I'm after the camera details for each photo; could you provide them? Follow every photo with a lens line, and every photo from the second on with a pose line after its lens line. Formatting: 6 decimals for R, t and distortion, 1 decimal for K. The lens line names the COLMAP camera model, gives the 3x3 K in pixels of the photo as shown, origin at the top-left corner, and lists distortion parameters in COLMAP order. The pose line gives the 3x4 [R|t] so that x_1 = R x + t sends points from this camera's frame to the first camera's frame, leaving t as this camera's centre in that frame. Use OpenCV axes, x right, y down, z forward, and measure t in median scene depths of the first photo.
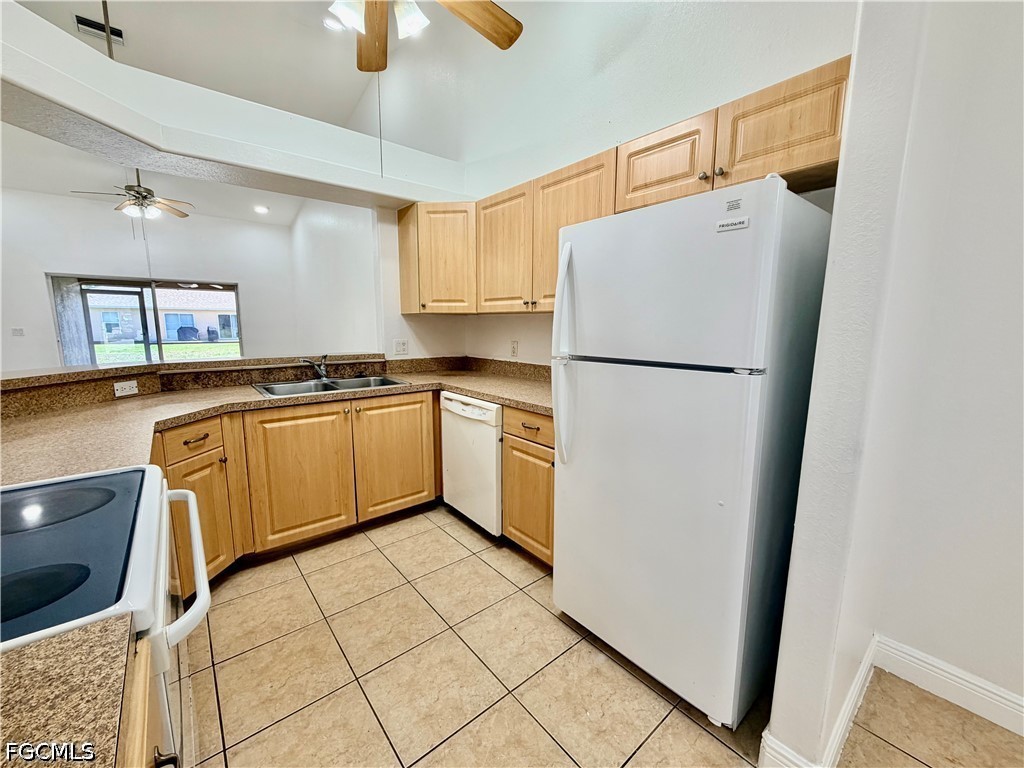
lens RADIAL K [[407.7, 0, 510.2], [0, 407.7, 384.9], [0, 0, 1]] dist [0.001510, -0.000850]
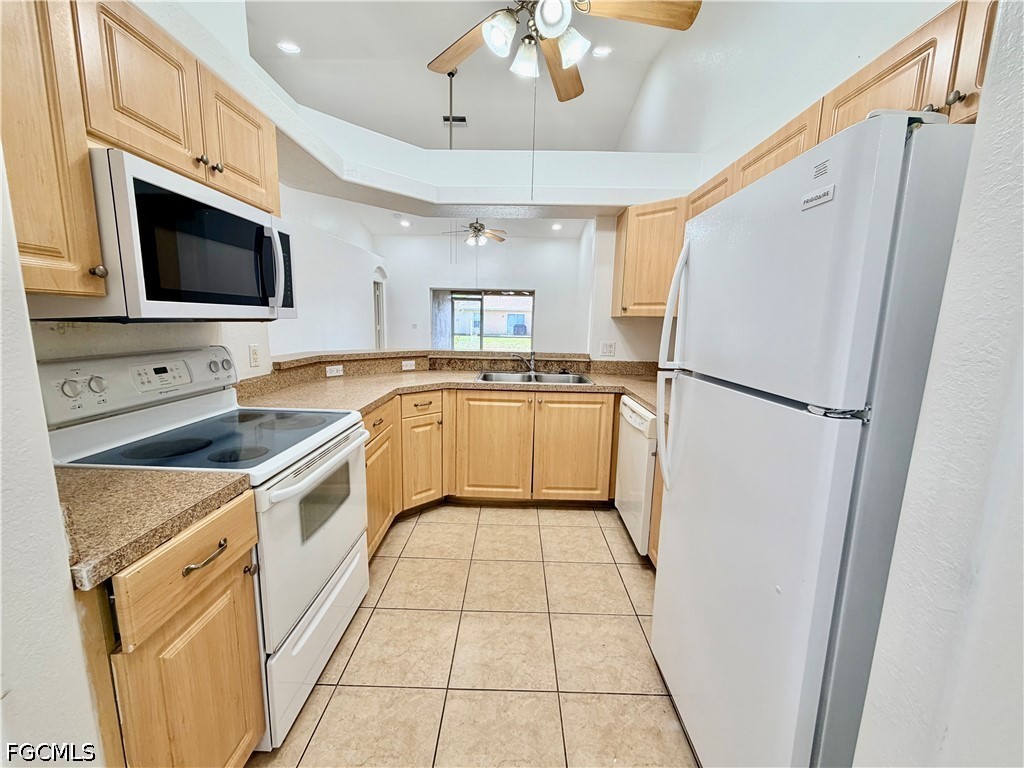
lens RADIAL K [[407.7, 0, 509.3], [0, 407.7, 384.9], [0, 0, 1]] dist [0.001510, -0.000850]
pose [[0.761644, 0.114200, -0.637853, 0.272509], [-0.115133, 0.992535, 0.040225, -0.019306], [0.637685, 0.042801, 0.769107, 0.062291]]
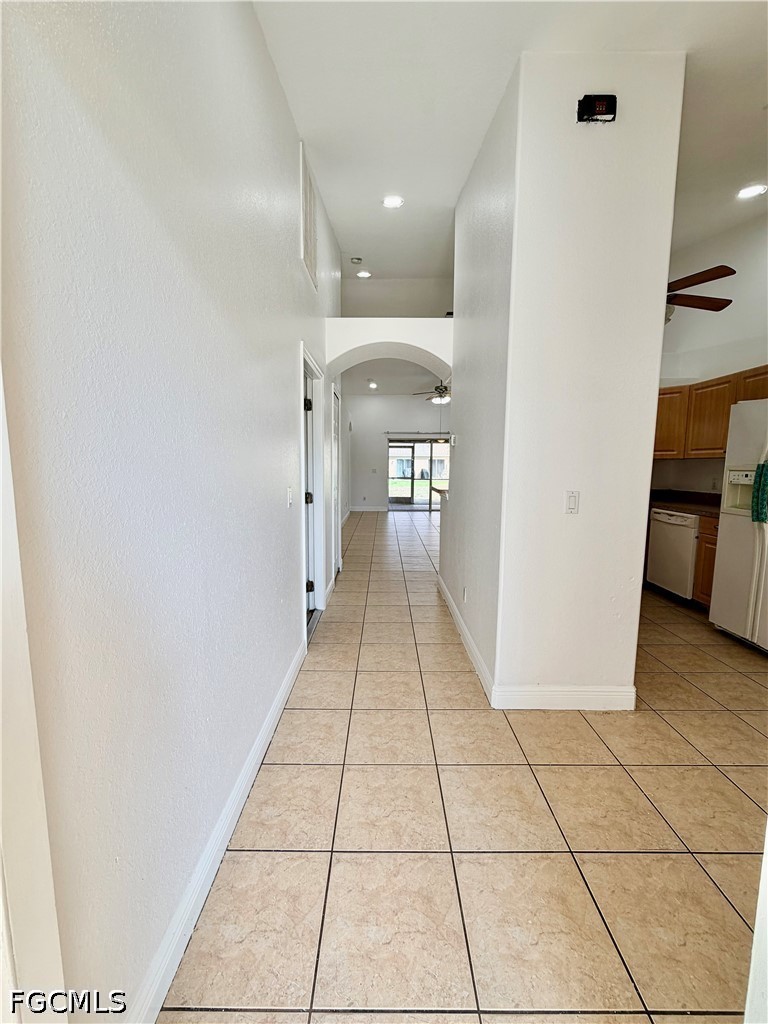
lens RADIAL K [[407.7, 0, 379.3], [0, 407.7, 502.2], [0, 0, 1]] dist [0.001510, -0.000850]
pose [[0.759833, 0.060813, -0.647268, 0.052287], [-0.103084, 0.994290, -0.027594, 0.155068], [0.641893, 0.087690, 0.761763, -0.938657]]
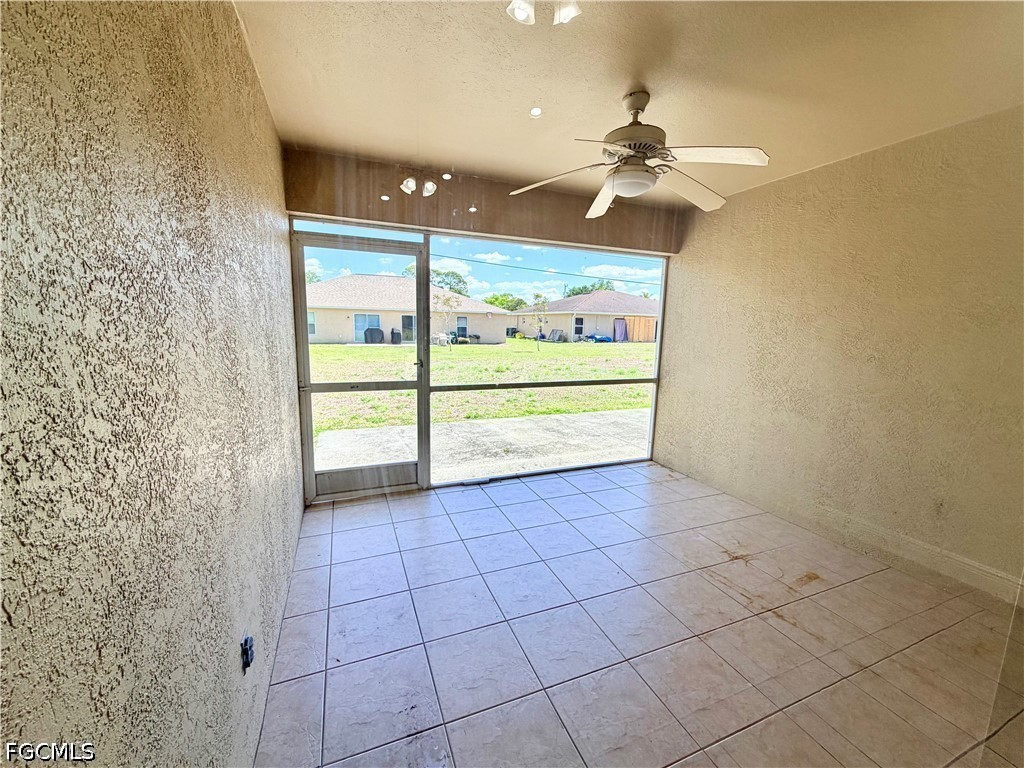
lens RADIAL K [[407.7, 0, 504.9], [0, 407.7, 386.0], [0, 0, 1]] dist [0.001510, -0.000850]
pose [[0.955000, 0.064764, -0.289448, -2.754840], [-0.067670, 0.997708, -0.000035, -0.411145], [0.288782, 0.019620, 0.957194, 2.598262]]
